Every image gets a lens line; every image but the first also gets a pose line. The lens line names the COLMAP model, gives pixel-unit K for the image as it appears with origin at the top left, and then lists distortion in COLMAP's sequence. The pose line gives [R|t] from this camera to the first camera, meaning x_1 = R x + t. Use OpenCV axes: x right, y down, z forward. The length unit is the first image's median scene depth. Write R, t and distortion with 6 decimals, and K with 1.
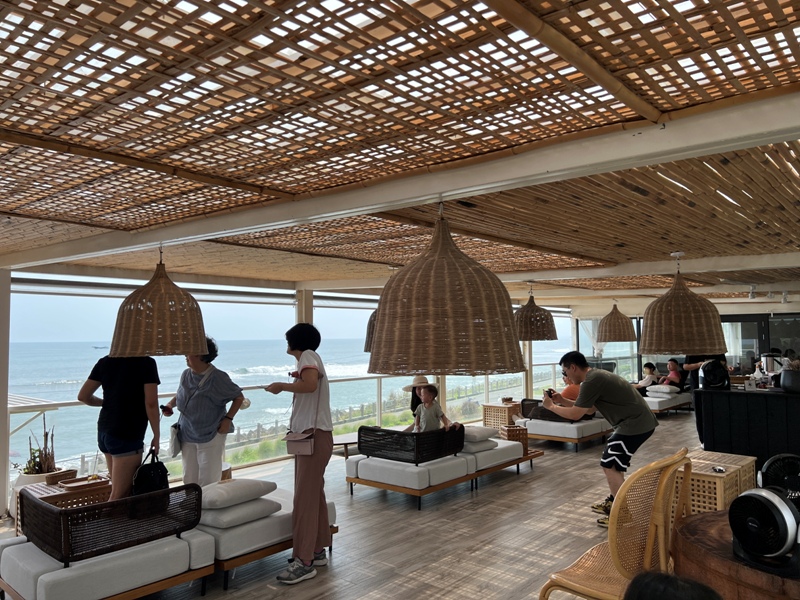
lens RADIAL K [[600.2, 0, 399.3], [0, 600.2, 306.7], [0, 0, 1]] dist [0.056593, -0.064396]
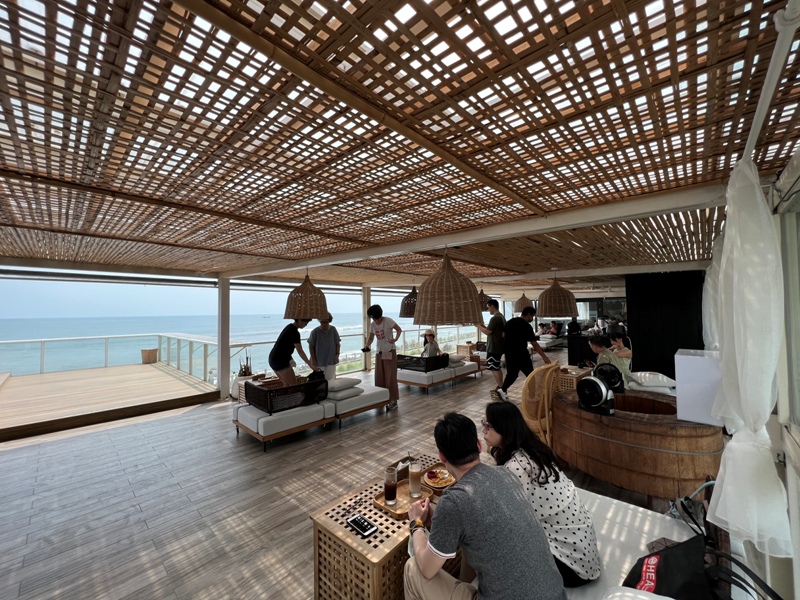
lens RADIAL K [[318.1, 0, 400.0], [0, 318.1, 300.0], [0, 0, 1]] dist [-0.000827, 0.000335]
pose [[0.999639, -0.006699, -0.026021, -0.041181], [0.007075, 0.999872, 0.014384, 0.000289], [0.025922, -0.014563, 0.999558, -0.102478]]
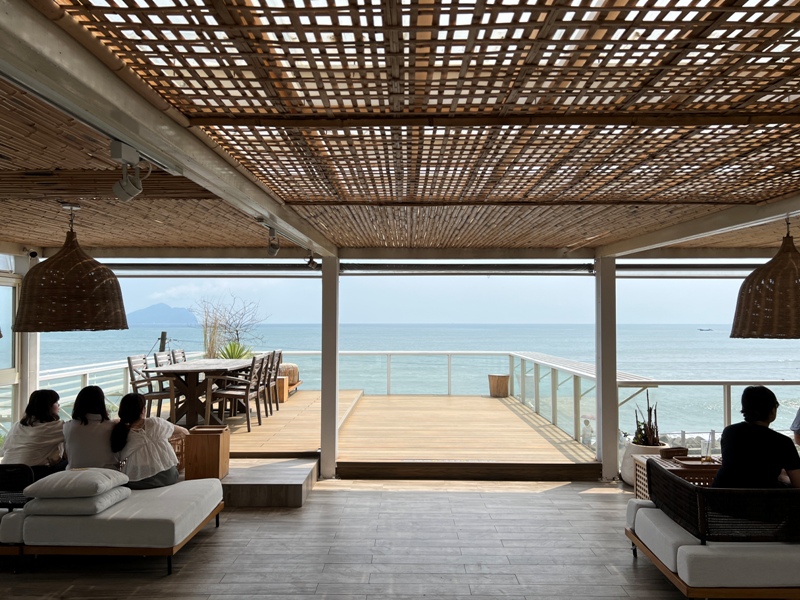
lens RADIAL K [[600.2, 0, 399.3], [0, 600.2, 306.7], [0, 0, 1]] dist [0.056593, -0.064396]
pose [[0.651908, -0.010605, -0.758224, -0.087473], [0.032180, 0.999388, 0.013689, 0.002024], [0.757615, -0.033324, 0.651850, -0.024654]]
